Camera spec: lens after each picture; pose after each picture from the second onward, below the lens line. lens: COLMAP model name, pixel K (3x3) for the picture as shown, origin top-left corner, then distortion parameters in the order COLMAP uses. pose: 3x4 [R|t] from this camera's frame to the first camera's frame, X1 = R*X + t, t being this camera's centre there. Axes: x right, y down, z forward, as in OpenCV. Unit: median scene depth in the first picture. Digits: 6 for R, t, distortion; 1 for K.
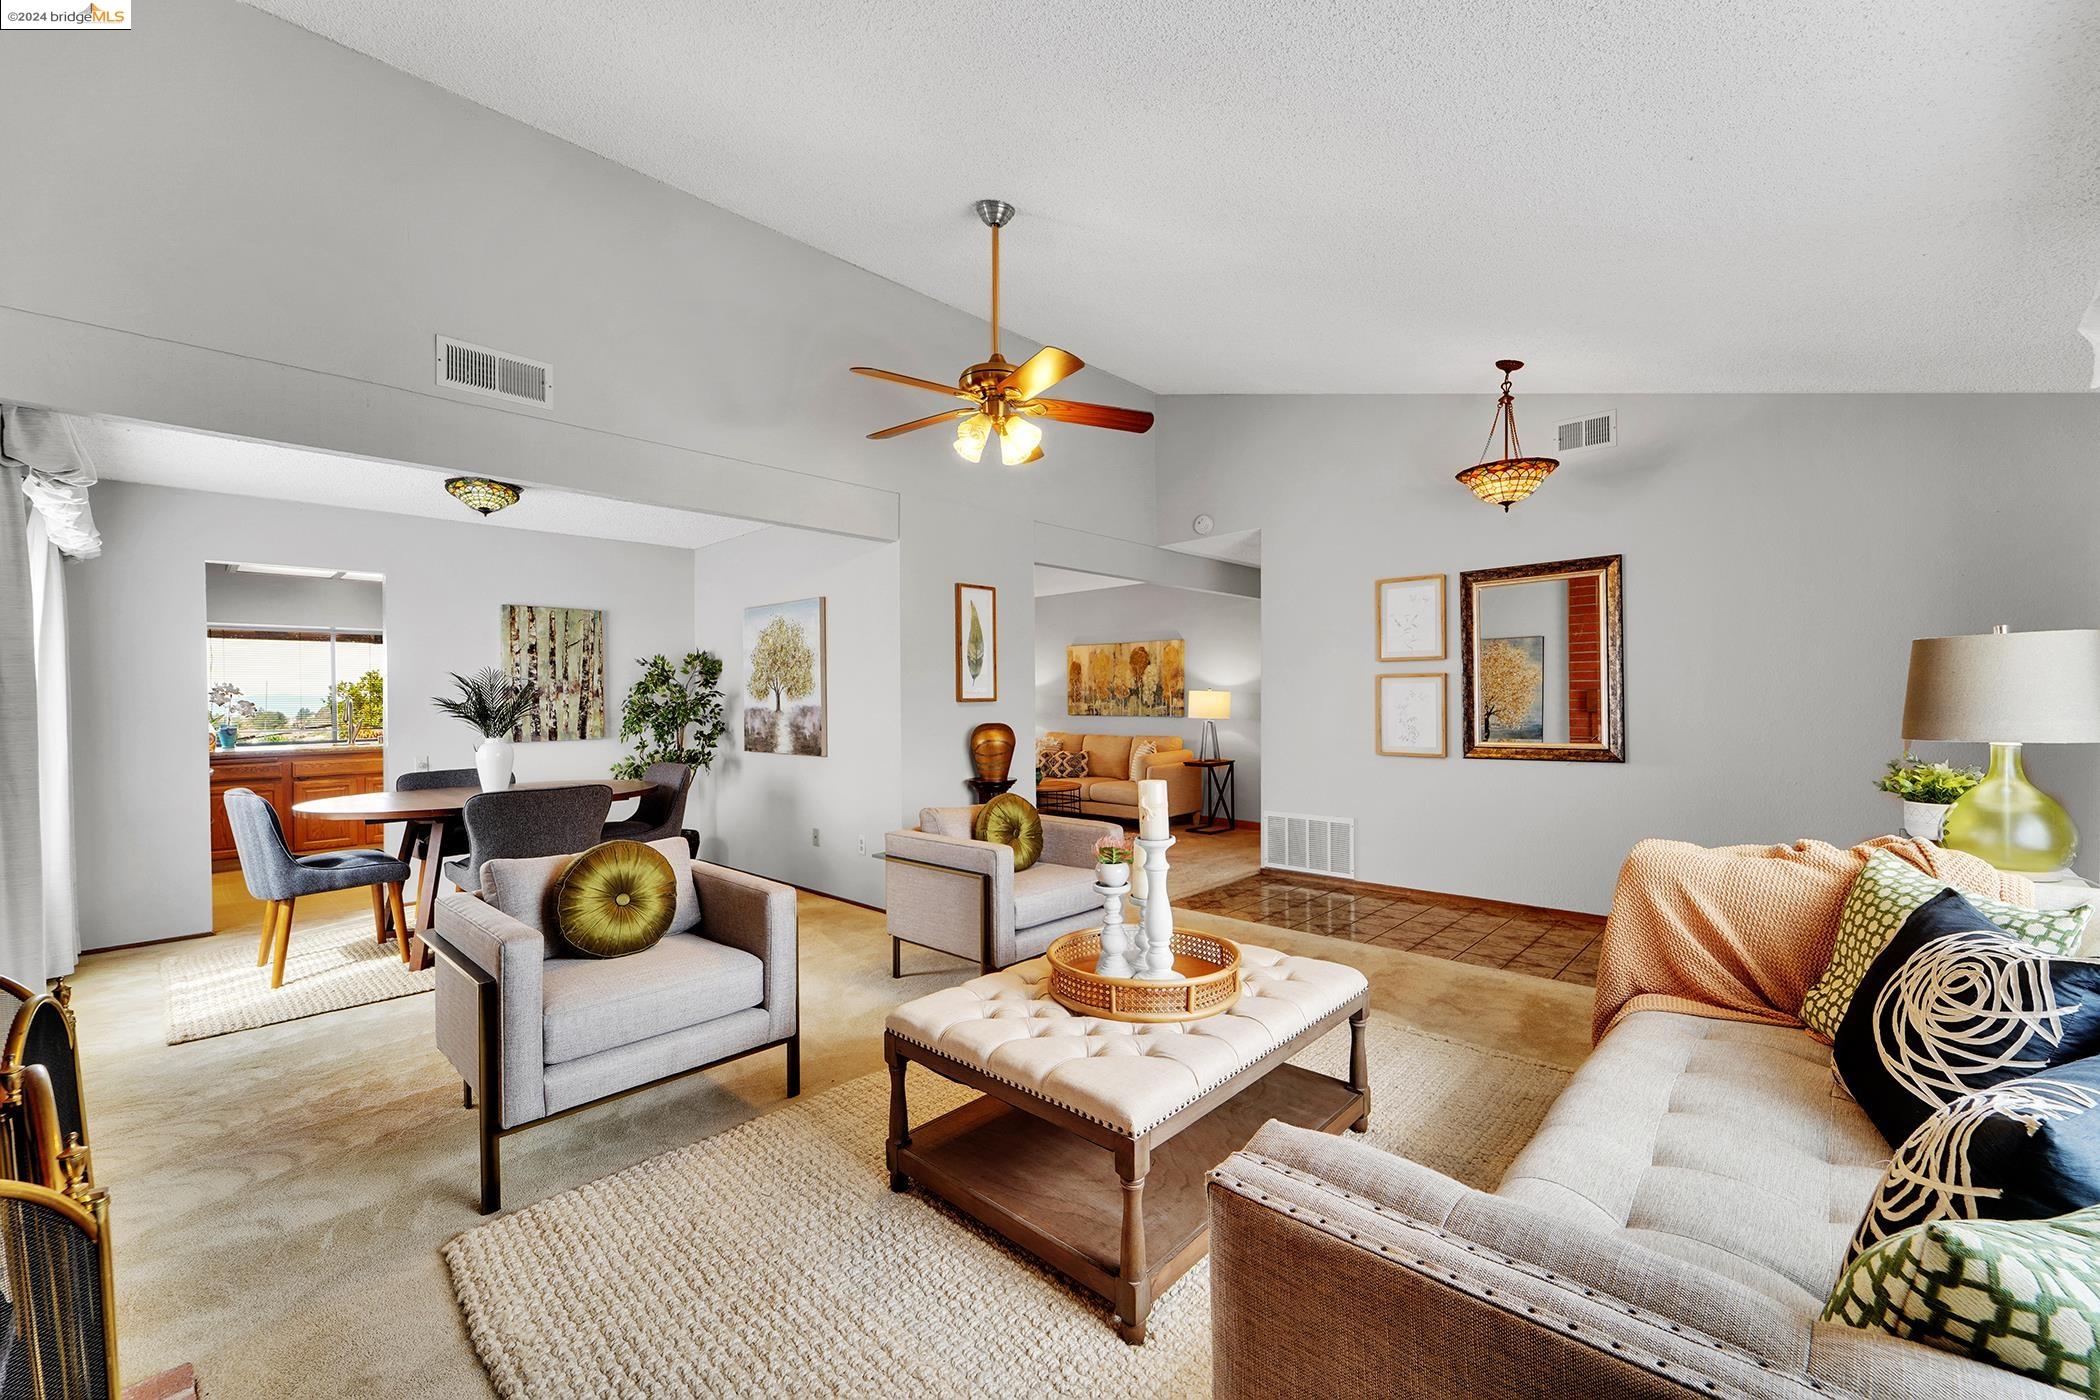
lens RADIAL K [[845.3, 0, 1057.4], [0, 845.3, 705.4], [0, 0, 1]] dist [0.000226, -0.001097]
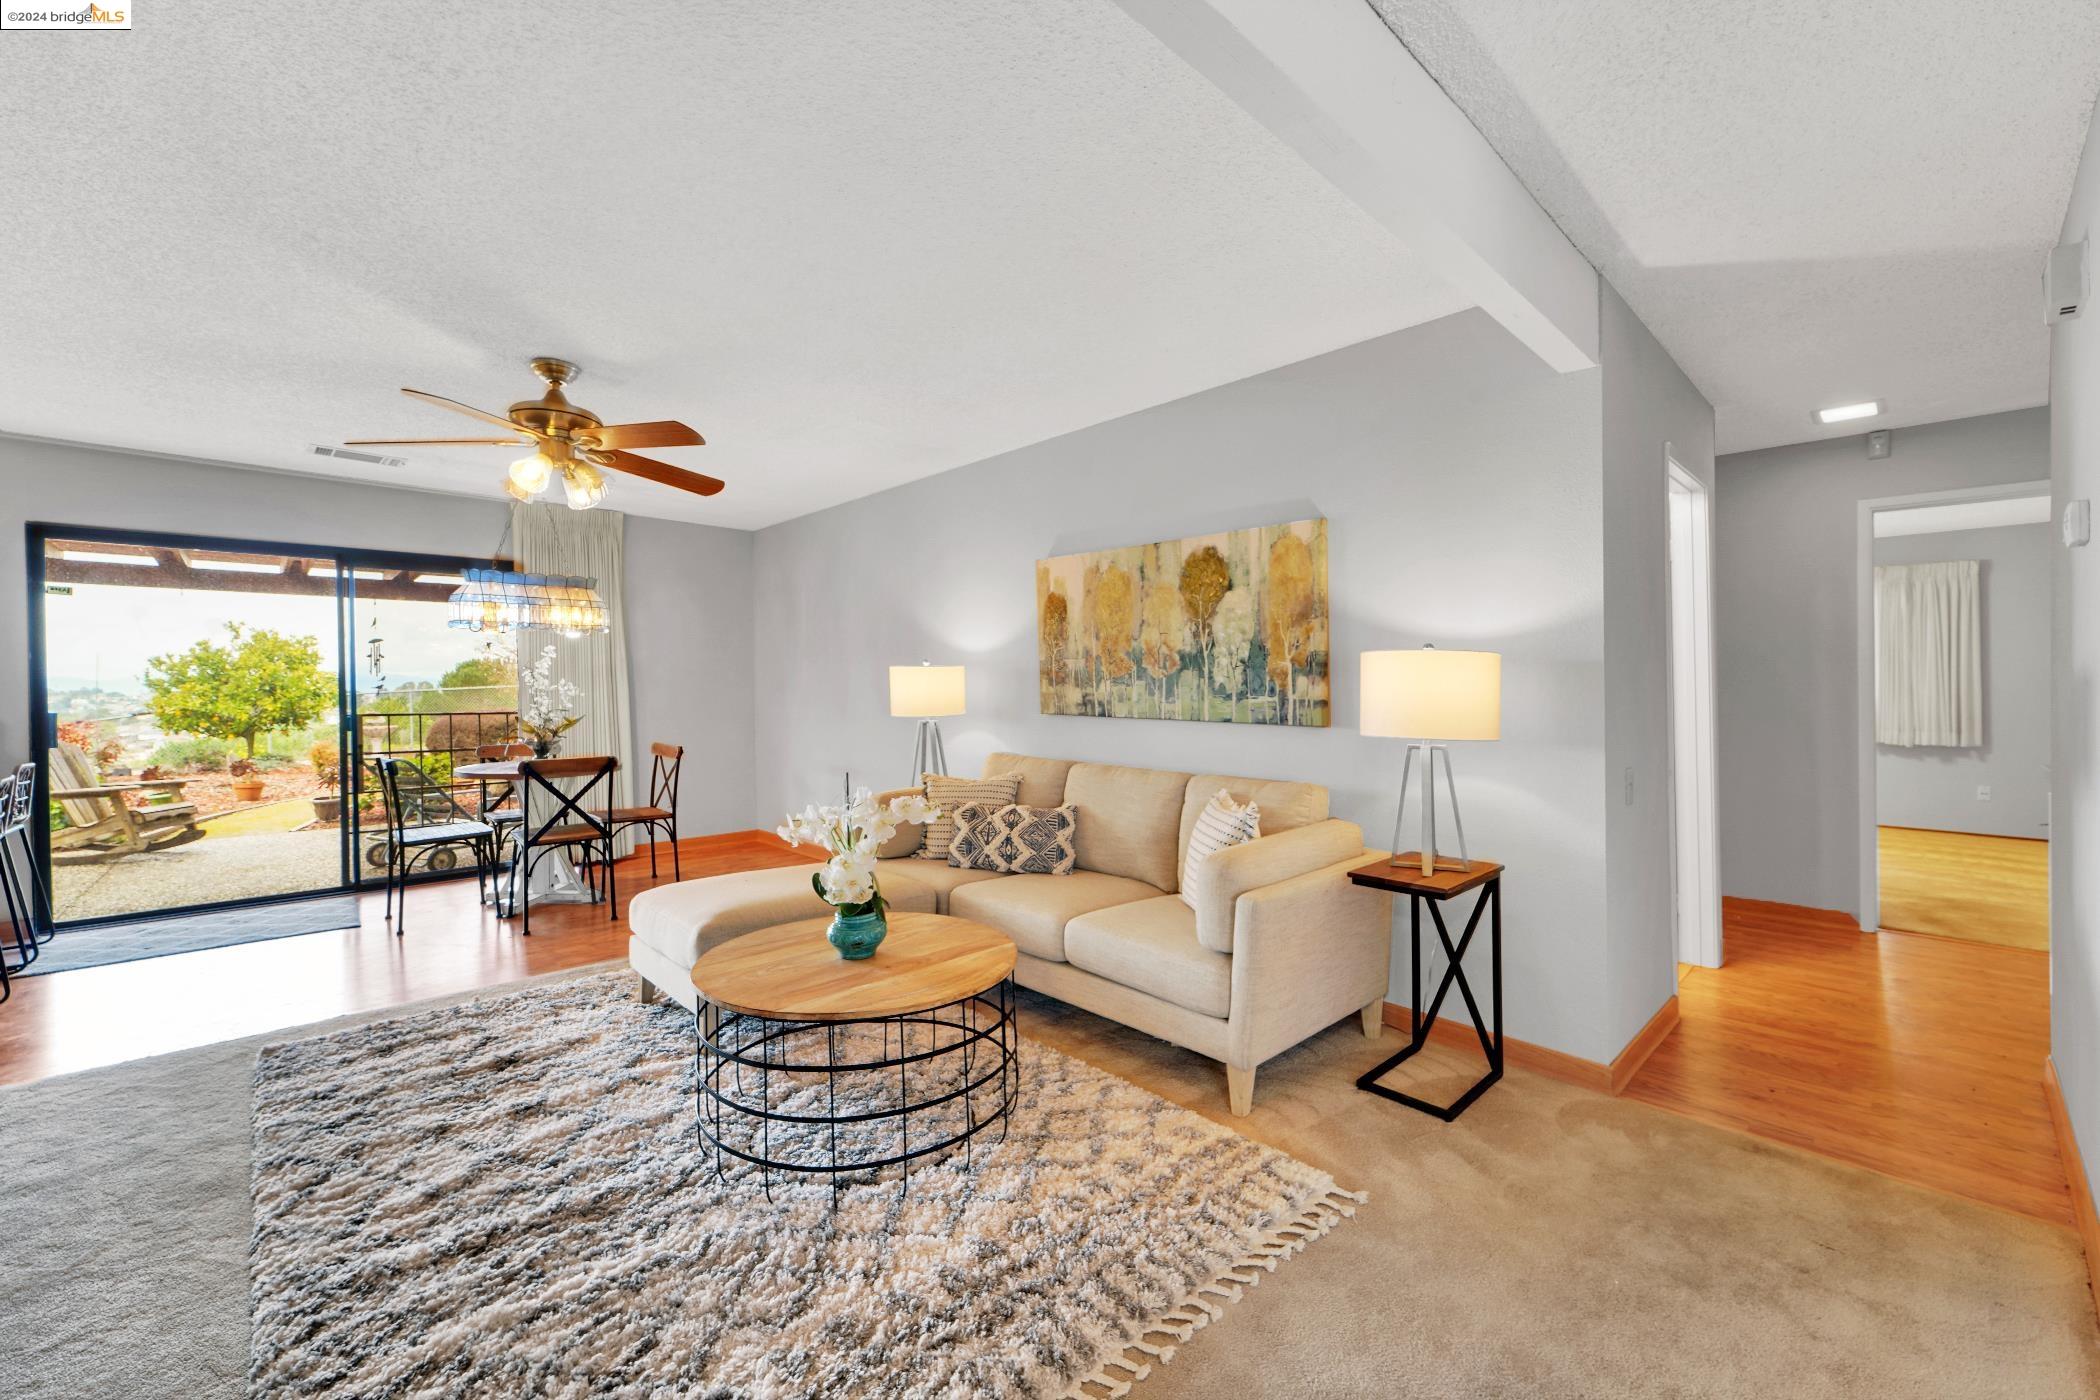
lens RADIAL K [[845.3, 0, 1069.6], [0, 845.3, 694.4], [0, 0, 1]] dist [0.000226, -0.001097]
pose [[0.999215, 0.008057, -0.038781, 0.066241], [-0.007859, 0.999955, 0.005262, -0.002024], [0.038822, -0.004953, 0.999234, 0.810777]]
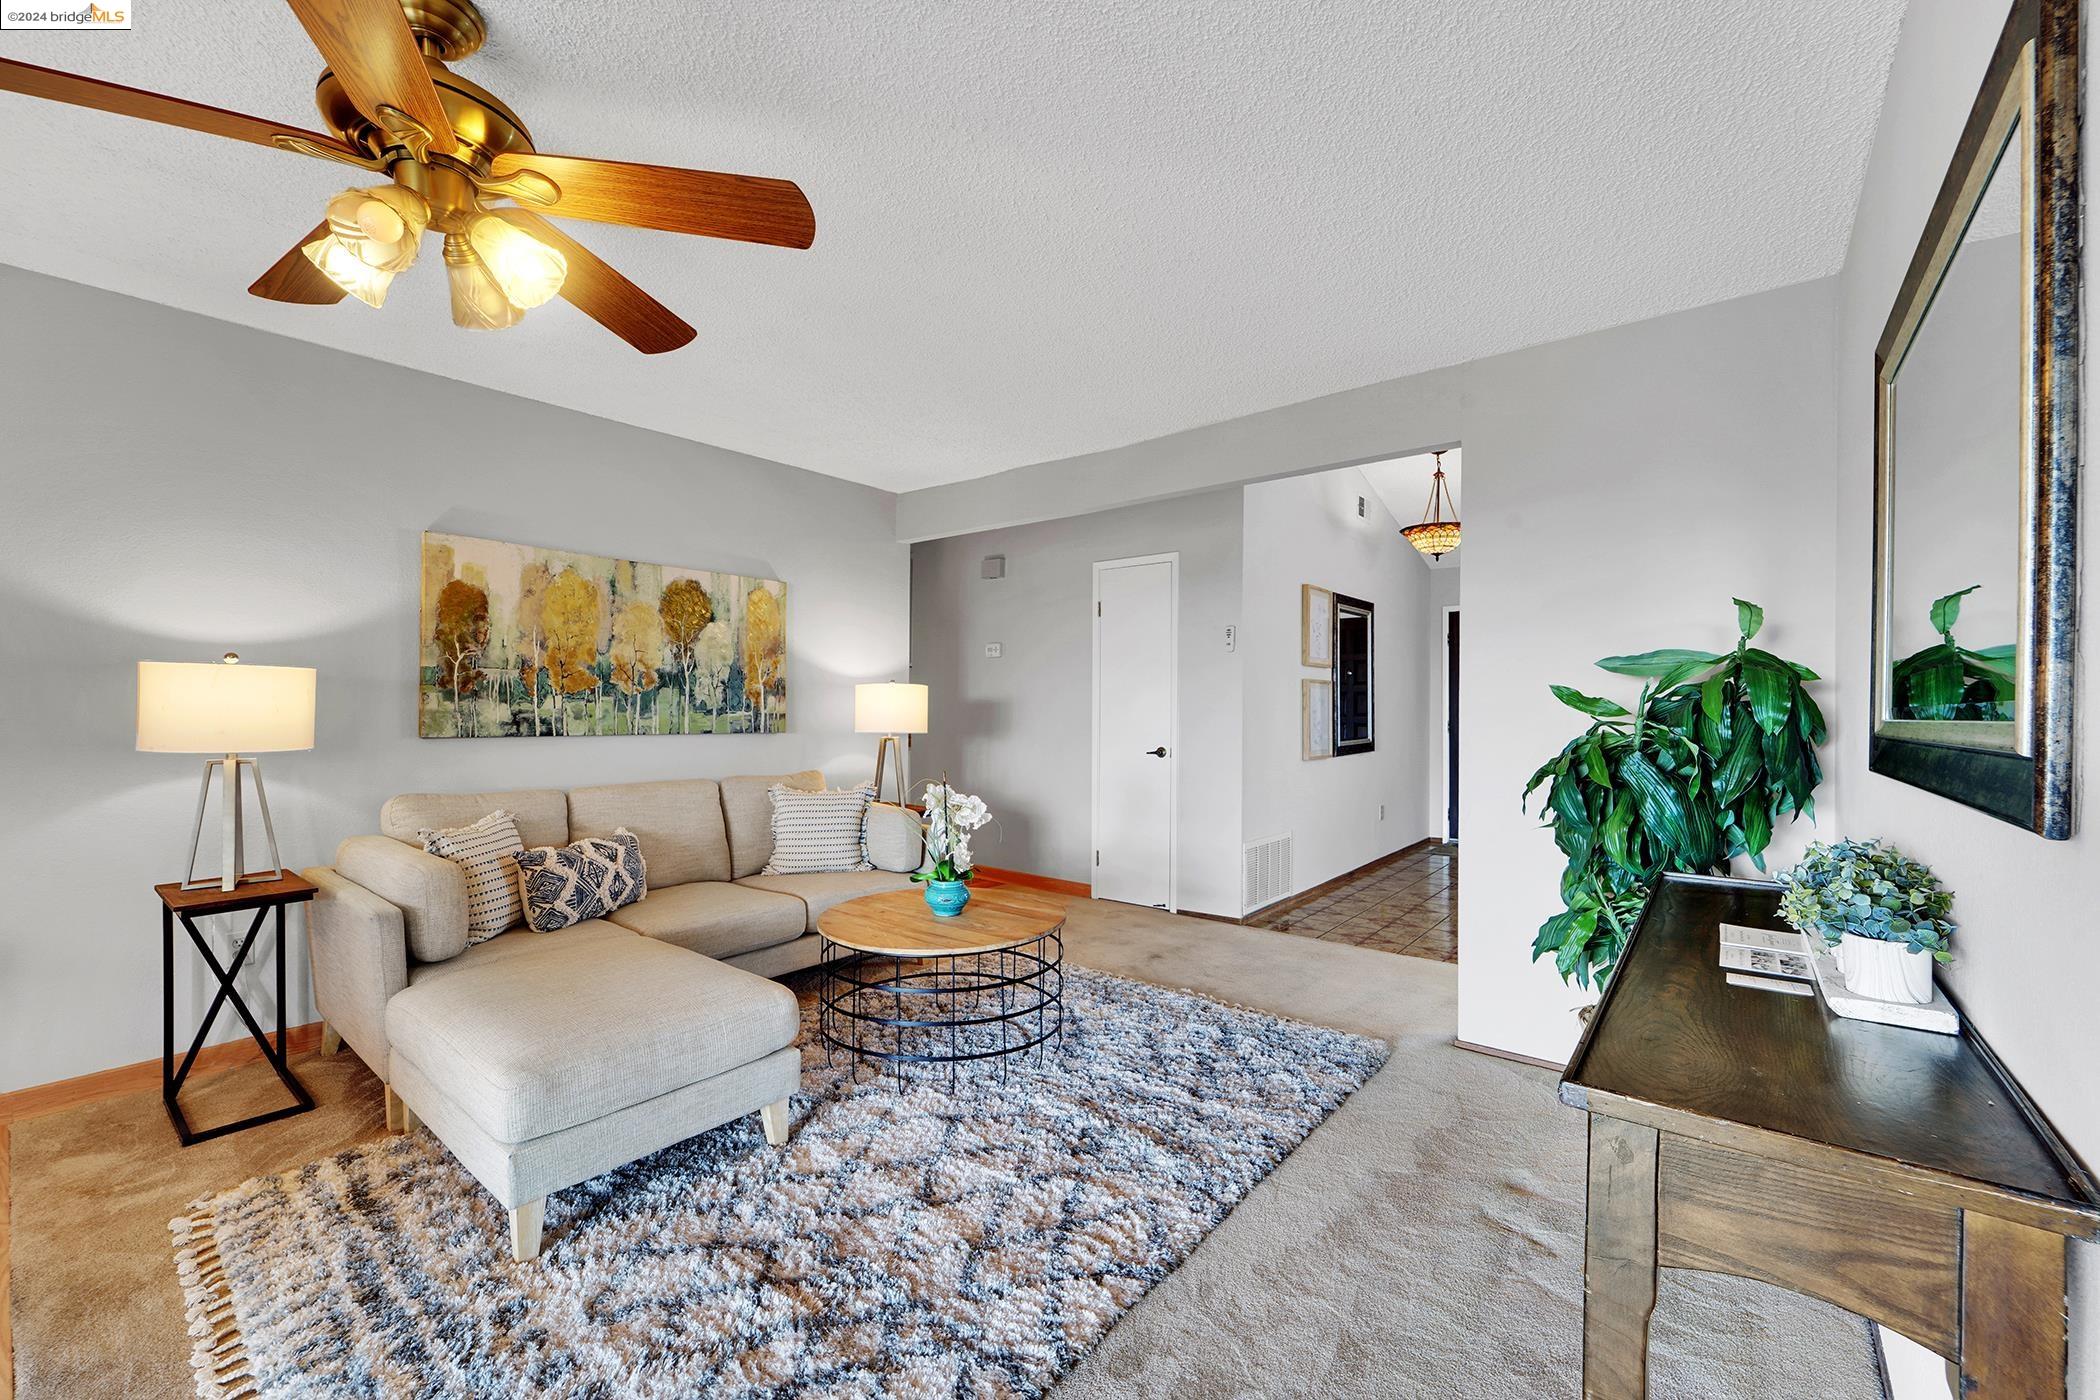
lens RADIAL K [[845.3, 0, 1046.2], [0, 845.3, 705.0], [0, 0, 1]] dist [0.000226, -0.001097]
pose [[-0.071401, 0.009902, 0.997399, -0.488537], [0.001073, 0.999951, -0.009850, 0.002625], [-0.997447, 0.000367, -0.071408, 1.138783]]
